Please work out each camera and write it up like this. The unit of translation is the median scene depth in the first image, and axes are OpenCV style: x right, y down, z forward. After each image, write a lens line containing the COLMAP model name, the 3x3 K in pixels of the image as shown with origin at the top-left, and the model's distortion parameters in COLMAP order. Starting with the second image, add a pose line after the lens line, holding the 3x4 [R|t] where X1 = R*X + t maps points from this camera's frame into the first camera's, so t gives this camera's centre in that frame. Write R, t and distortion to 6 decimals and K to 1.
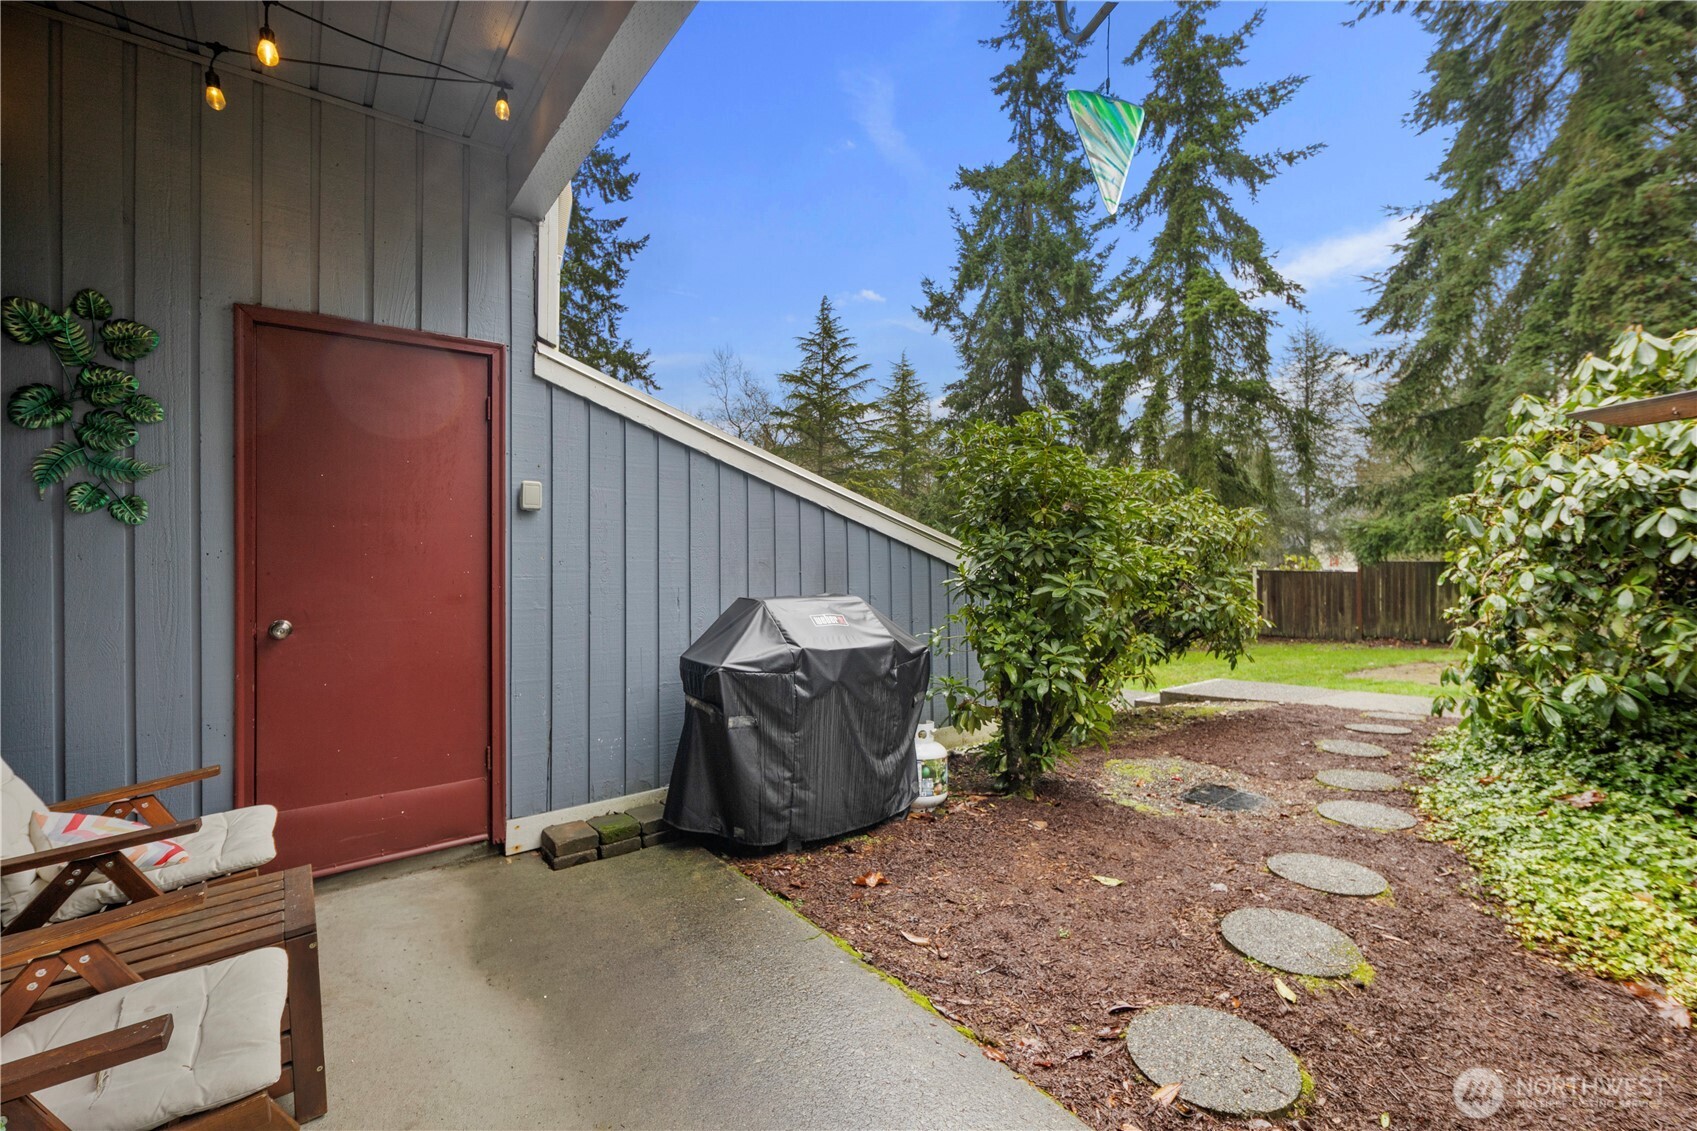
lens RADIAL K [[739.3, 0, 848.7], [0, 739.3, 552.2], [0, 0, 1]] dist [-0.000378, 0.000068]
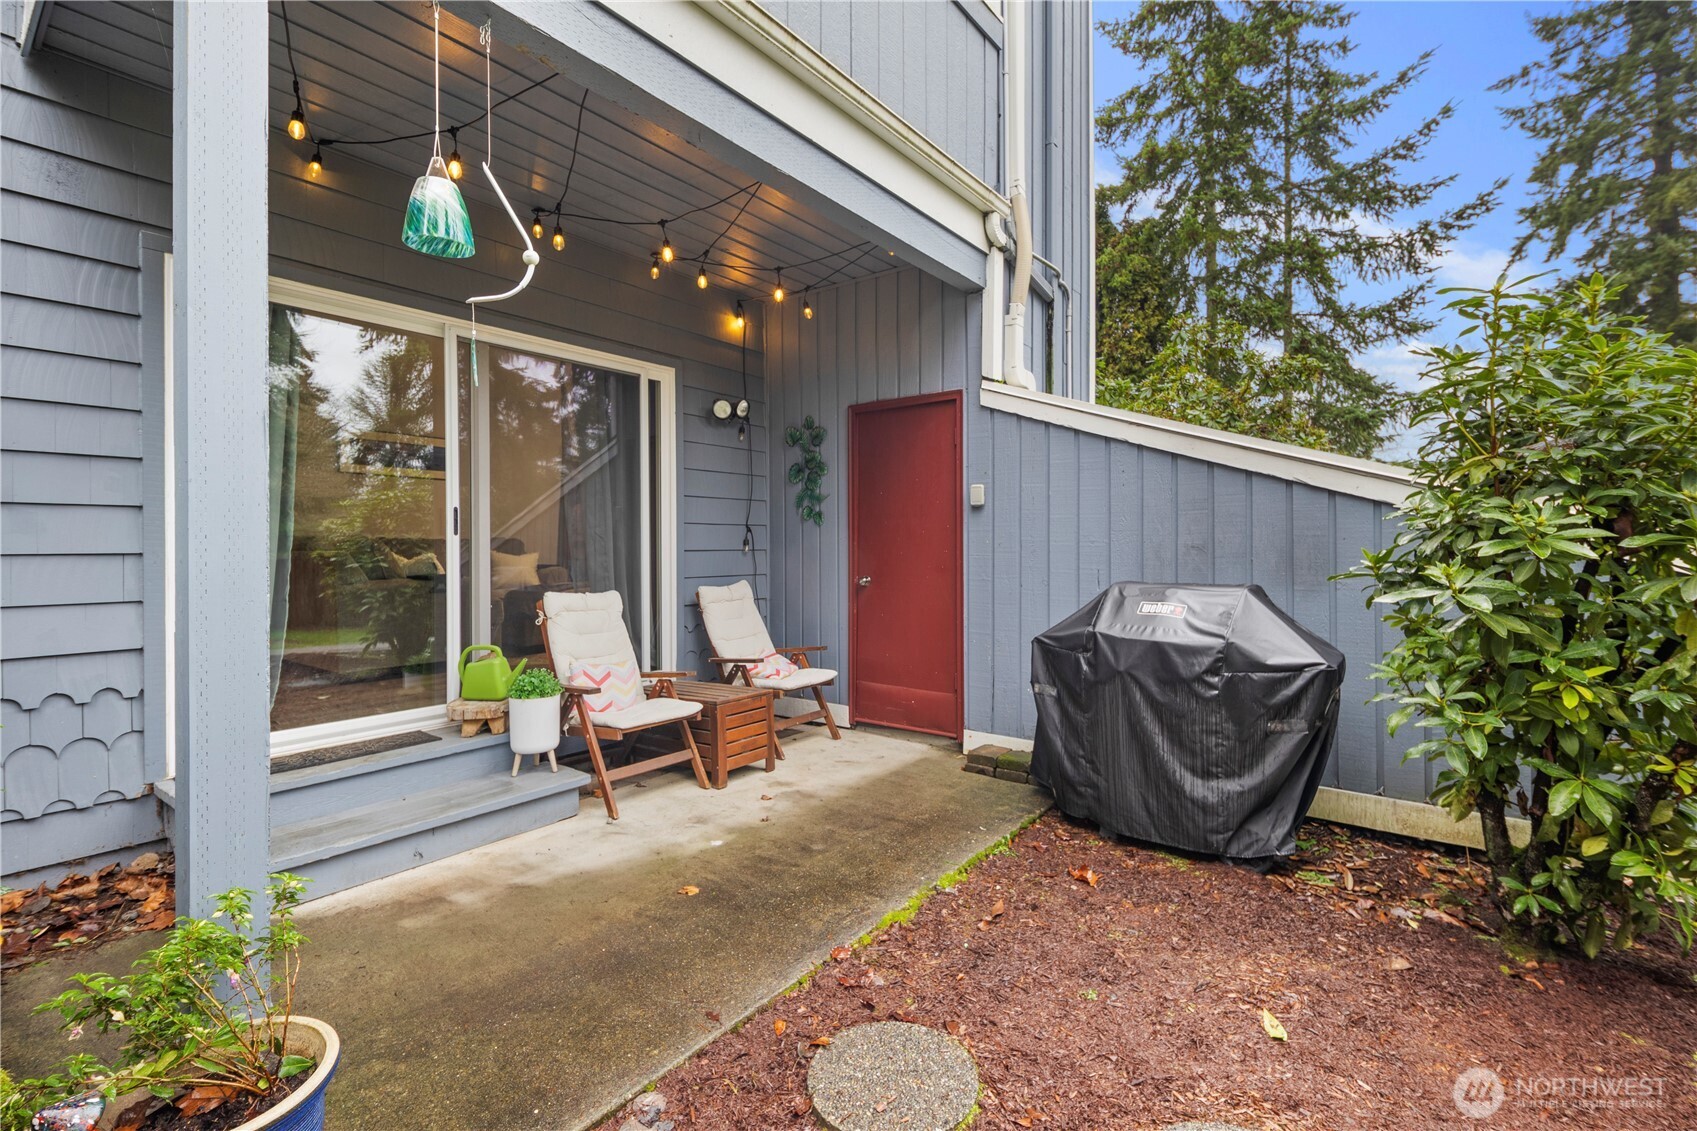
lens RADIAL K [[739.3, 0, 853.1], [0, 739.3, 549.4], [0, 0, 1]] dist [-0.000378, 0.000068]
pose [[0.260290, 0.008416, -0.965494, 0.828782], [0.003013, 0.999950, 0.009528, 0.008167], [0.965526, -0.005389, 0.260251, 0.432153]]
